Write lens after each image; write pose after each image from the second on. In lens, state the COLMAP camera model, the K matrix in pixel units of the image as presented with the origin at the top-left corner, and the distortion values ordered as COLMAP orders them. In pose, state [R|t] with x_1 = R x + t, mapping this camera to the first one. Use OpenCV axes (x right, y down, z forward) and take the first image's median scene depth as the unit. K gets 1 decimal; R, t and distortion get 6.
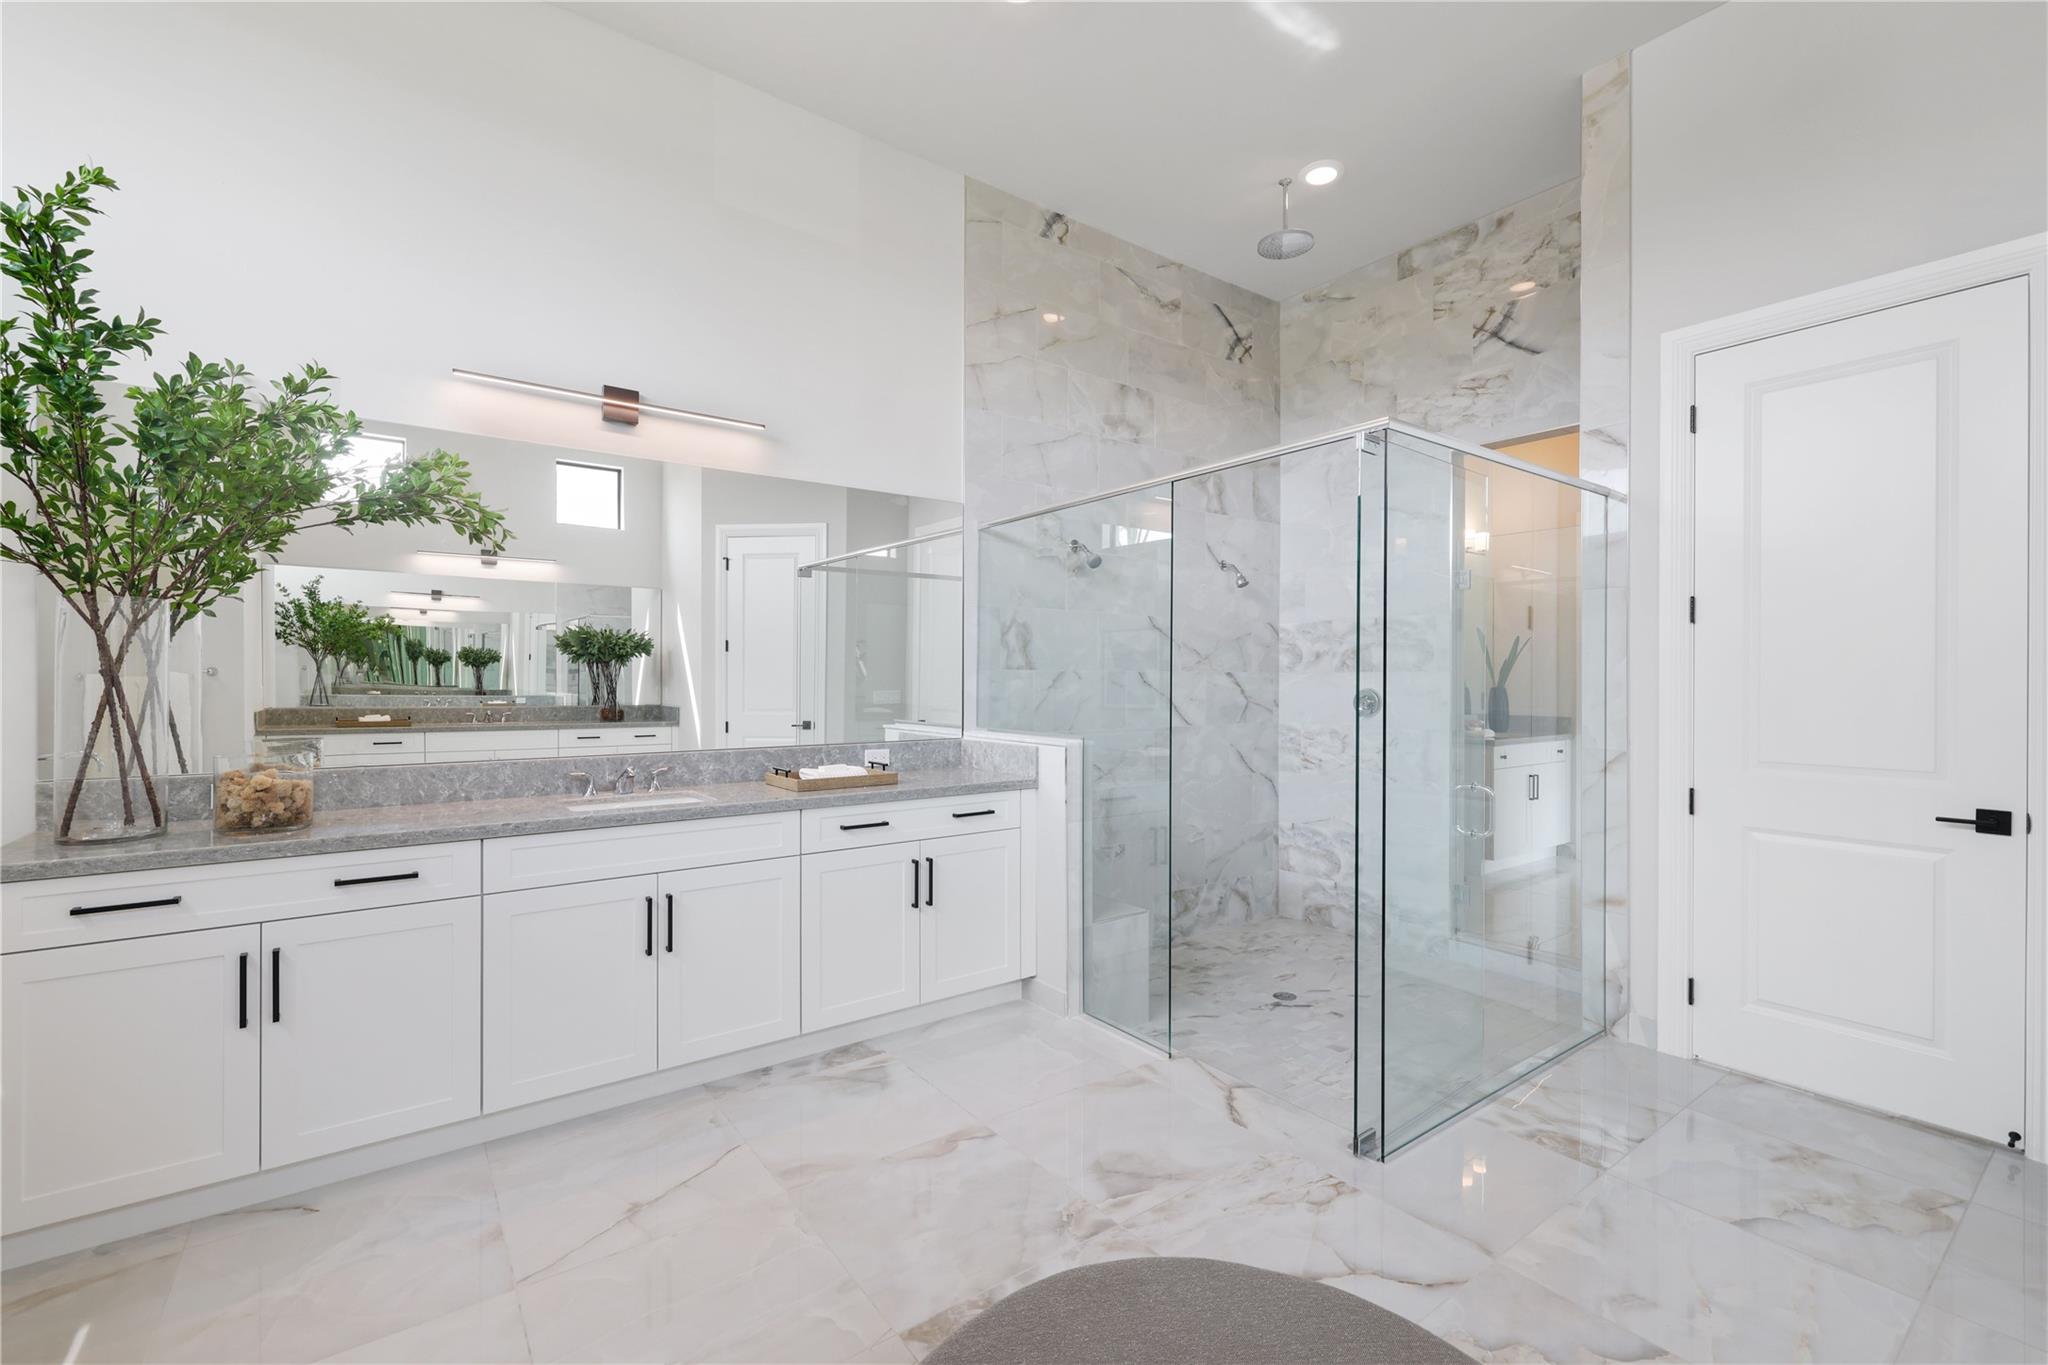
lens RADIAL K [[856.7, 0, 1029.5], [0, 856.7, 677.6], [0, 0, 1]] dist [-0.000350, 0.000986]
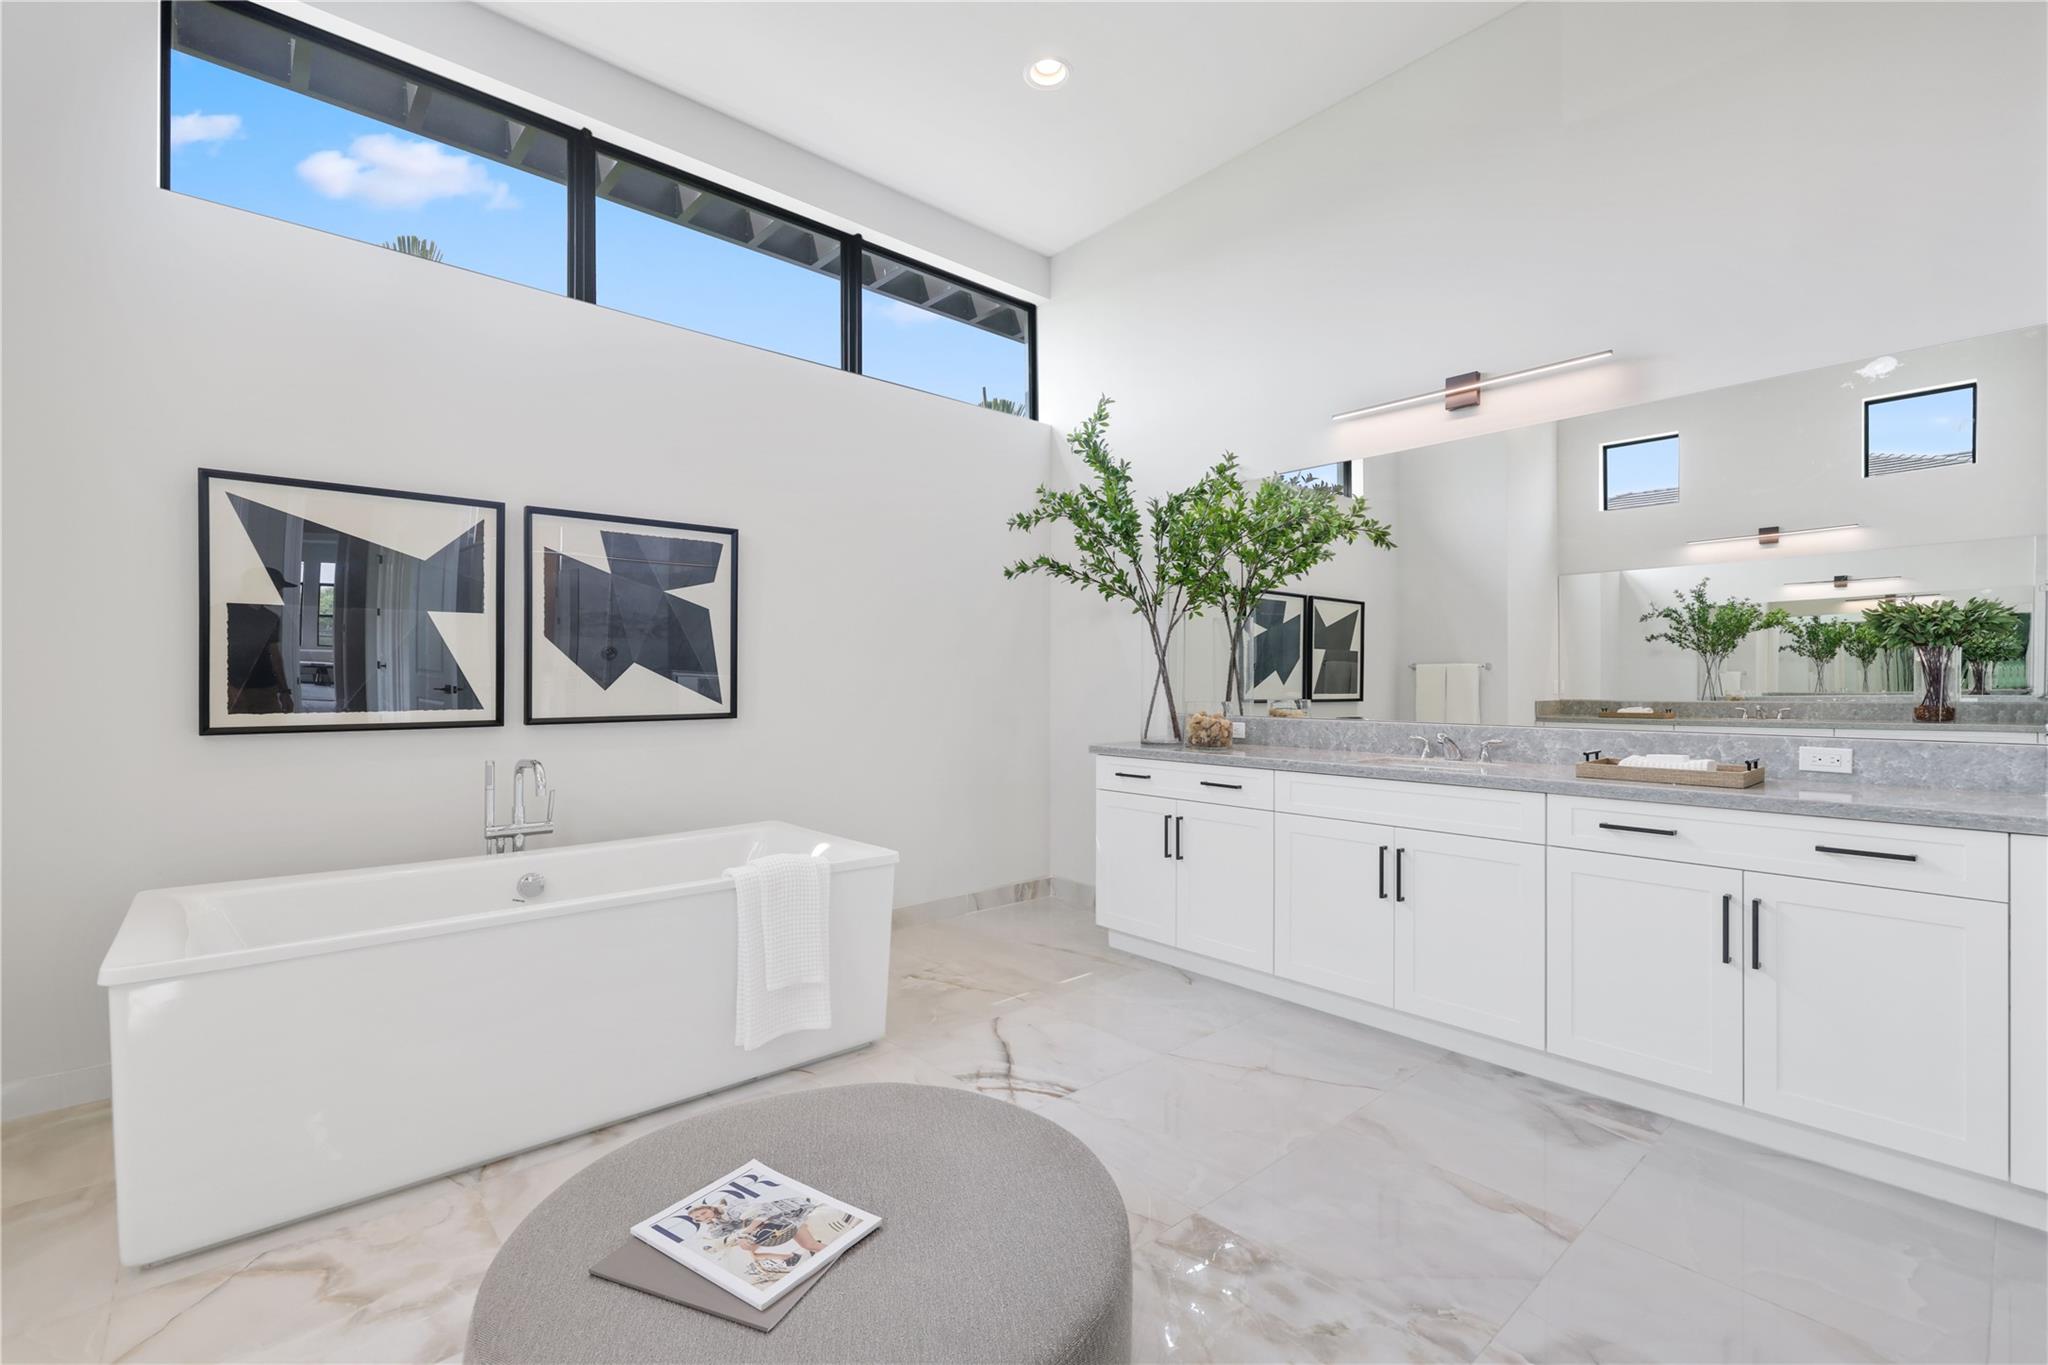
lens RADIAL K [[886.9, 0, 1043.1], [0, 886.9, 678.8], [0, 0, 1]] dist [0.000508, 0.000167]
pose [[0.112665, -0.004893, -0.993621, 0.586660], [-0.000895, 0.999987, -0.005026, 0.043478], [0.993633, 0.001456, 0.112660, 0.398772]]
